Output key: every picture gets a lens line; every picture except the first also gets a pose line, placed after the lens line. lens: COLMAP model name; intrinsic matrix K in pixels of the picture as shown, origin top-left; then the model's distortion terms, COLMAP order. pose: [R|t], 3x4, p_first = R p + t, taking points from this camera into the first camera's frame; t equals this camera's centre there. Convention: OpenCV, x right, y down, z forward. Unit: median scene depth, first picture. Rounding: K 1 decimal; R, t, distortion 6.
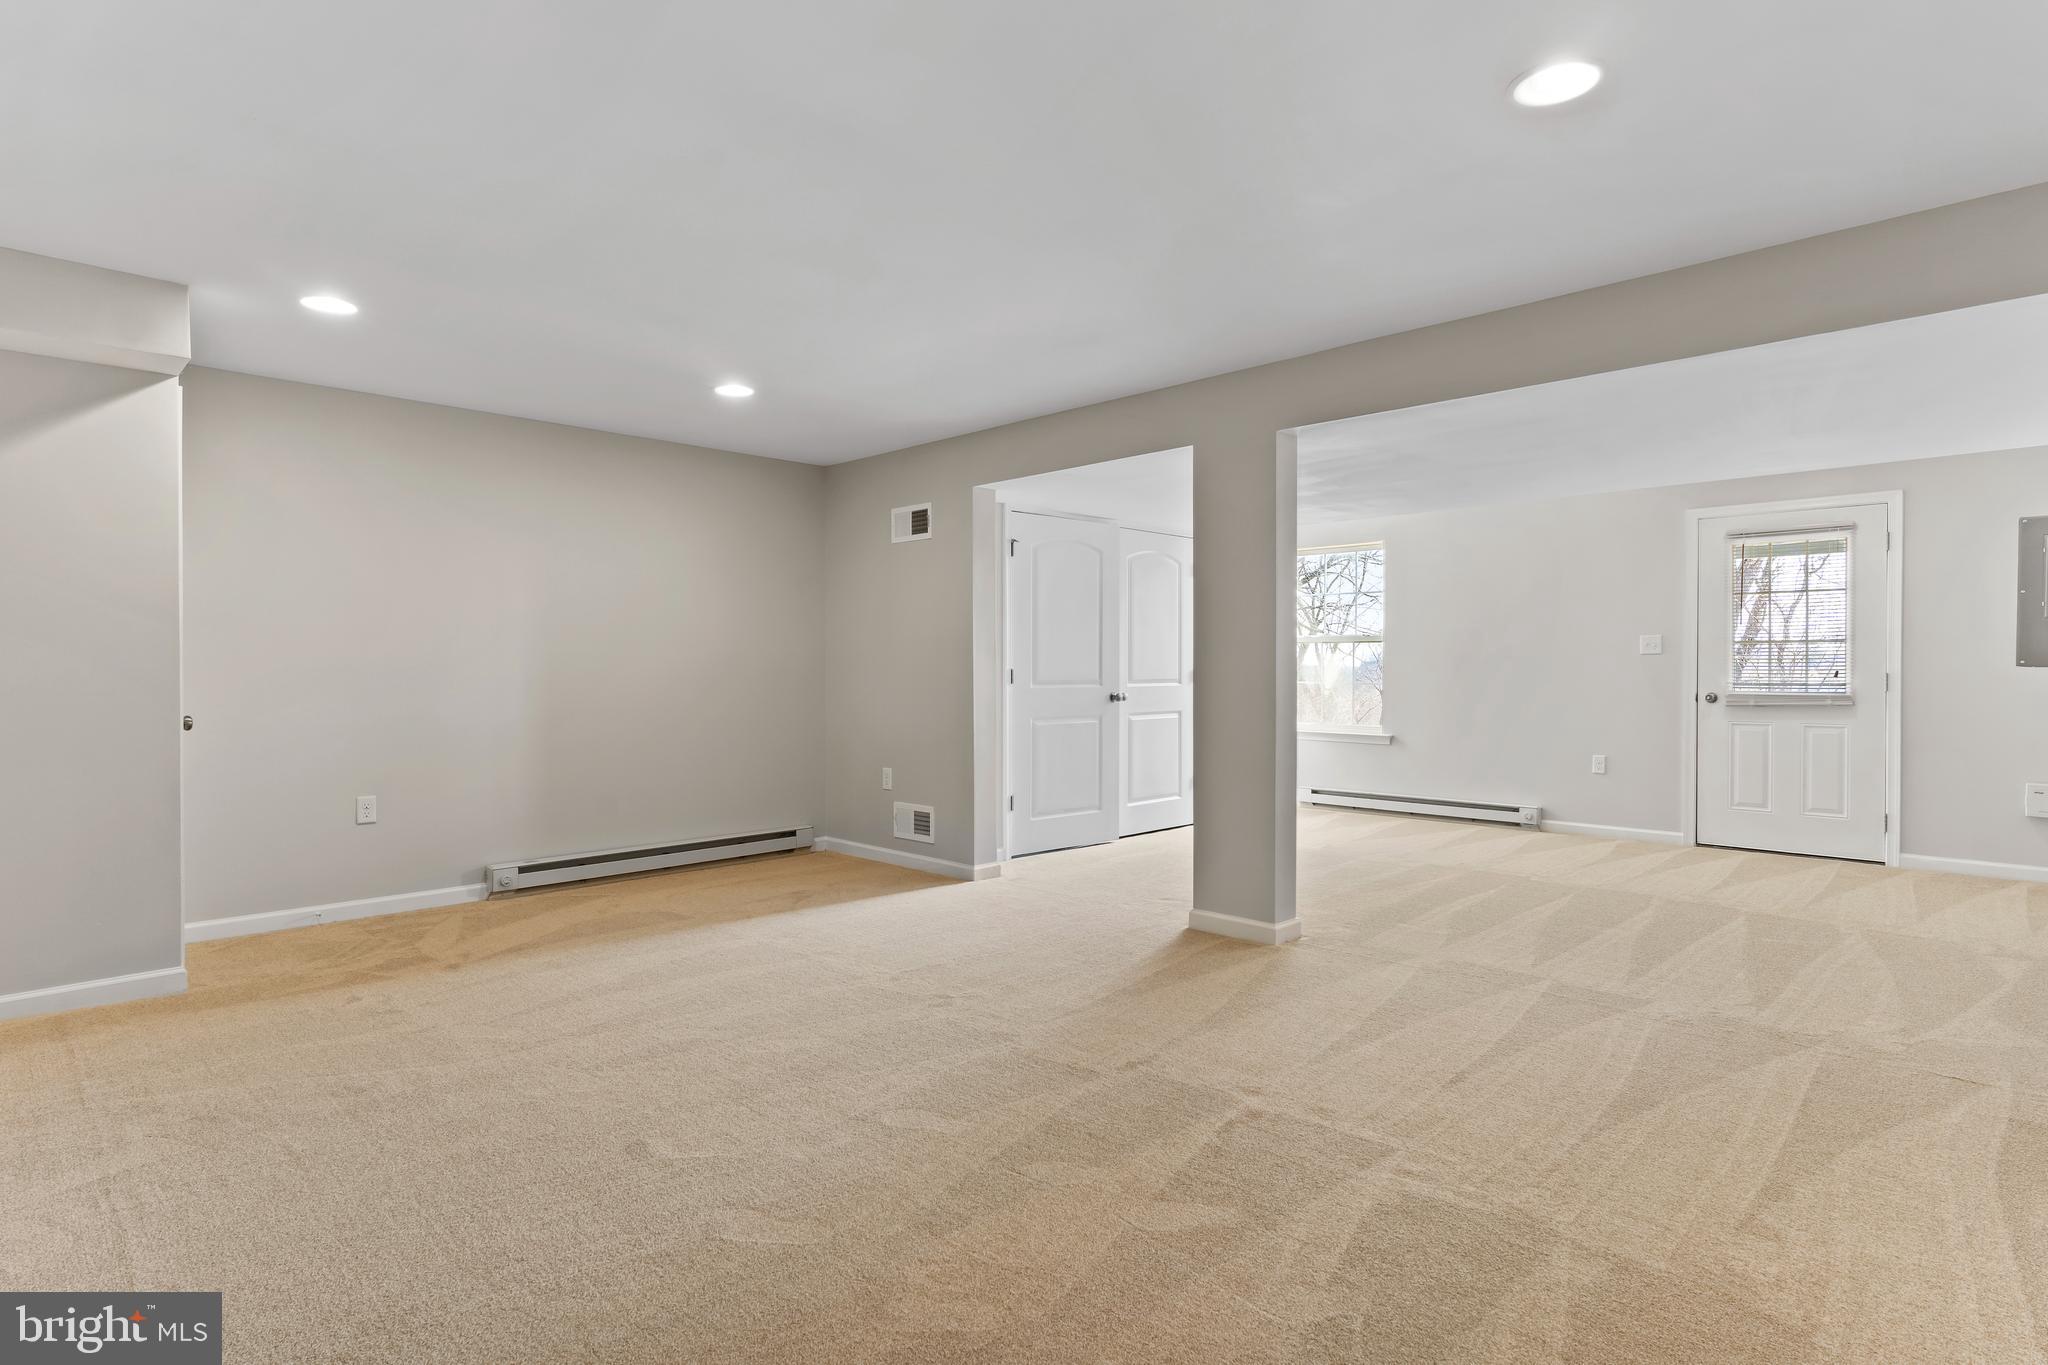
lens RADIAL K [[1046.2, 0, 1036.3], [0, 1046.2, 681.2], [0, 0, 1]] dist [-0.003949, 0.001259]
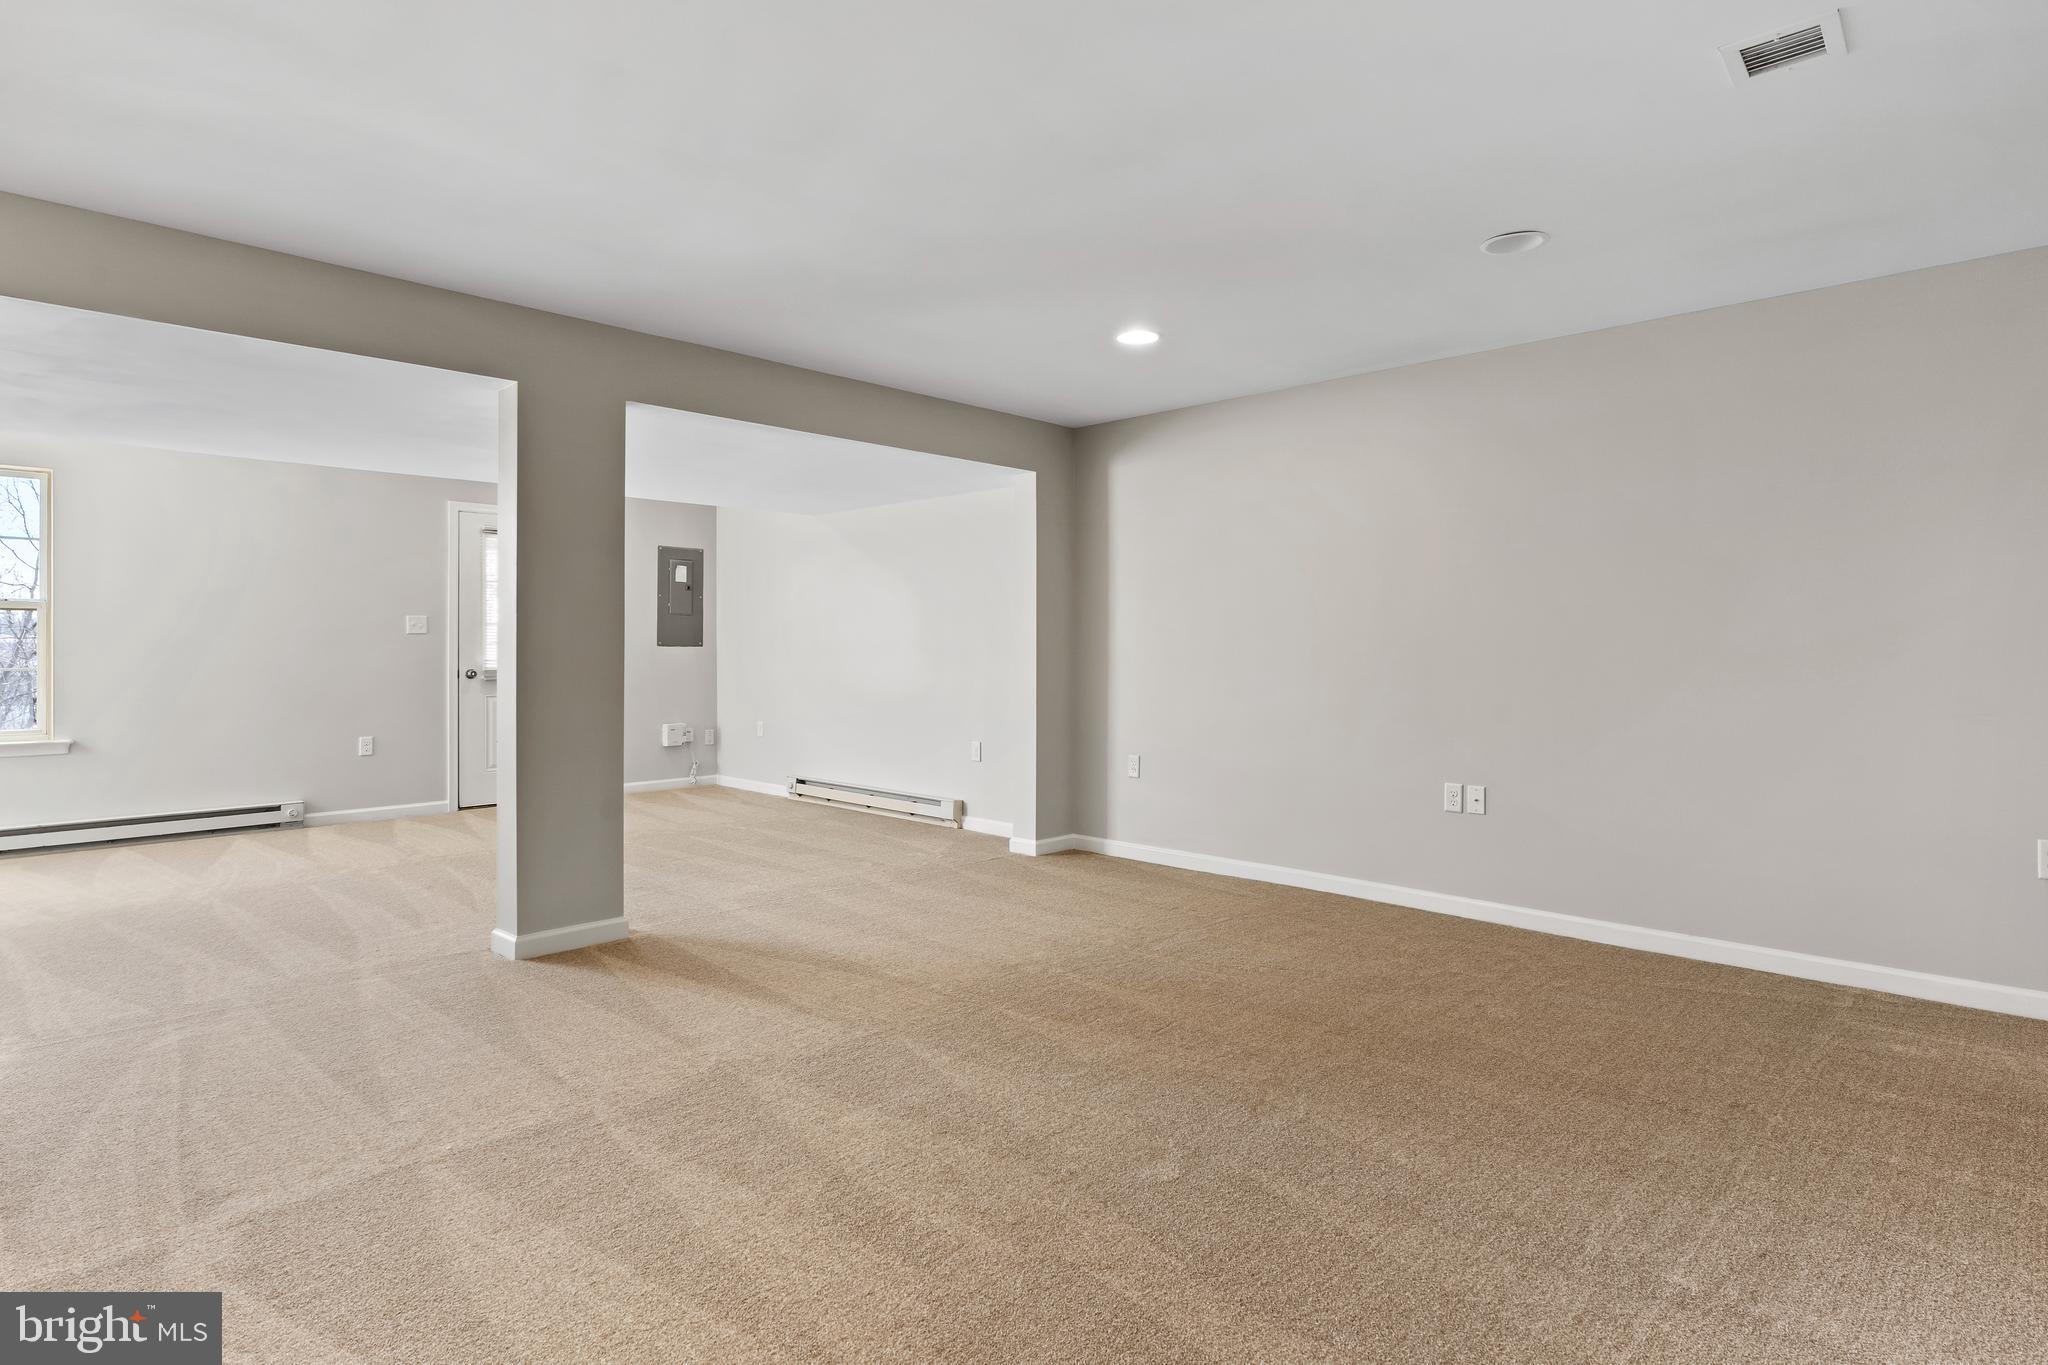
lens RADIAL K [[1046.2, 0, 1034.6], [0, 1046.2, 665.5], [0, 0, 1]] dist [-0.003949, 0.001259]
pose [[-0.006654, -0.018183, 0.999813, -0.471201], [0.012800, 0.999751, 0.018268, -0.005992], [-0.999896, 0.012920, -0.006419, 0.408222]]
